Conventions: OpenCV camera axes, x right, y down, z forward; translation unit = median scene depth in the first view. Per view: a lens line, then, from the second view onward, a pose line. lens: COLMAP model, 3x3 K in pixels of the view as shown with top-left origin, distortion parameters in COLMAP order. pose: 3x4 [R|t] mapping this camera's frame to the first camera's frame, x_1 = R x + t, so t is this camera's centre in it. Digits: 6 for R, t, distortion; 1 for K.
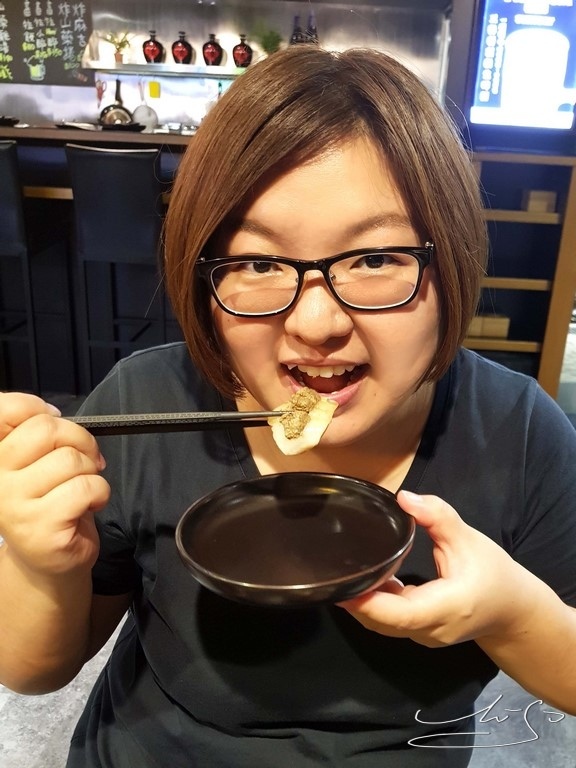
lens RADIAL K [[630.2, 0, 288.0], [0, 630.2, 384.0], [0, 0, 1]] dist [-0.013645, -0.004313]
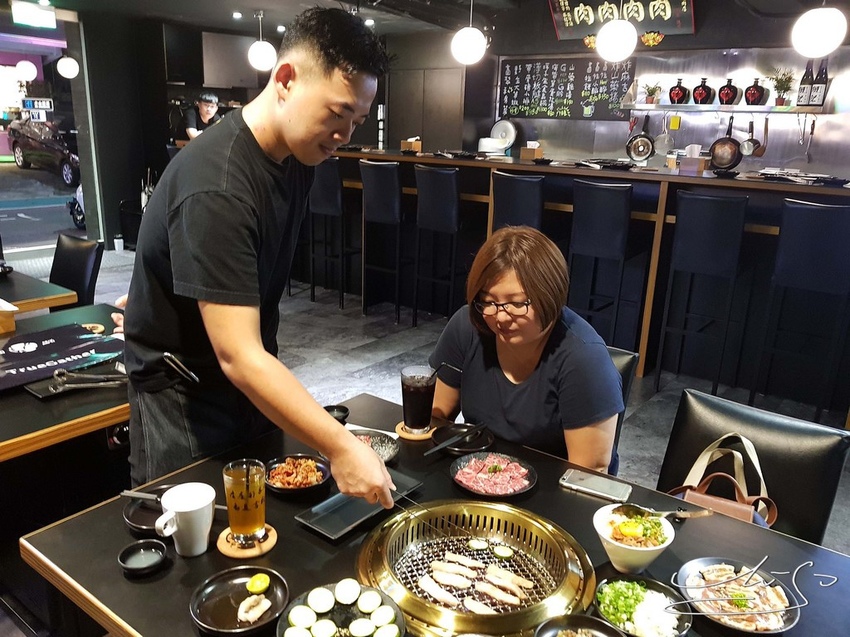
lens RADIAL K [[697.5, 0, 425.0], [0, 697.5, 318.5], [0, 0, 1]] dist [-0.013645, -0.004313]
pose [[0.779787, 0.186222, -0.597707, 0.321920], [-0.212816, 0.976728, 0.026663, -0.016778], [0.588762, 0.106410, 0.801271, -0.392376]]
